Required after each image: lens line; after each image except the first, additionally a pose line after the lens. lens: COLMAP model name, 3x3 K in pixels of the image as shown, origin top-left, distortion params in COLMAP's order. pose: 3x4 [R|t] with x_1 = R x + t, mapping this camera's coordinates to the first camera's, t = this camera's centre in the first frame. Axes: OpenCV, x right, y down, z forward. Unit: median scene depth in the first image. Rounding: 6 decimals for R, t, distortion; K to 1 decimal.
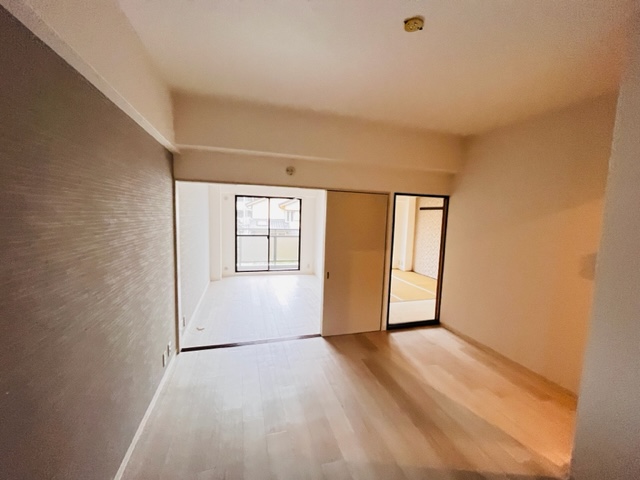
lens RADIAL K [[257.2, 0, 319.1], [0, 257.2, 239.4], [0, 0, 1]] dist [-0.005493, -0.000634]
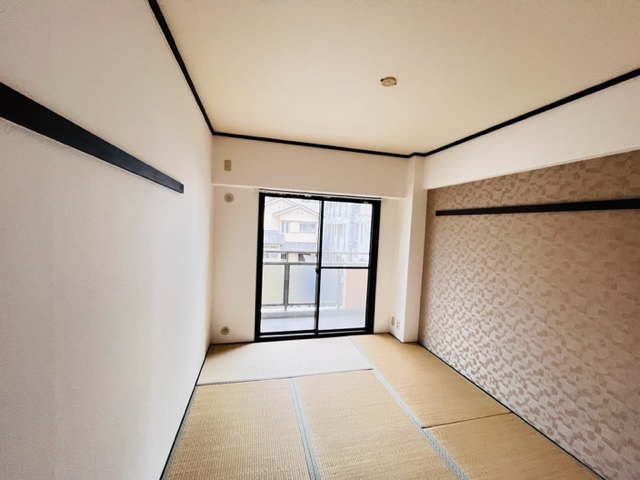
lens RADIAL K [[257.2, 0, 320.5], [0, 257.2, 241.4], [0, 0, 1]] dist [-0.005493, -0.000634]
pose [[0.999273, 0.020214, -0.032333, 0.169123], [-0.021479, 0.998998, -0.039270, -0.037418], [0.031507, 0.039935, 0.998705, 0.453060]]
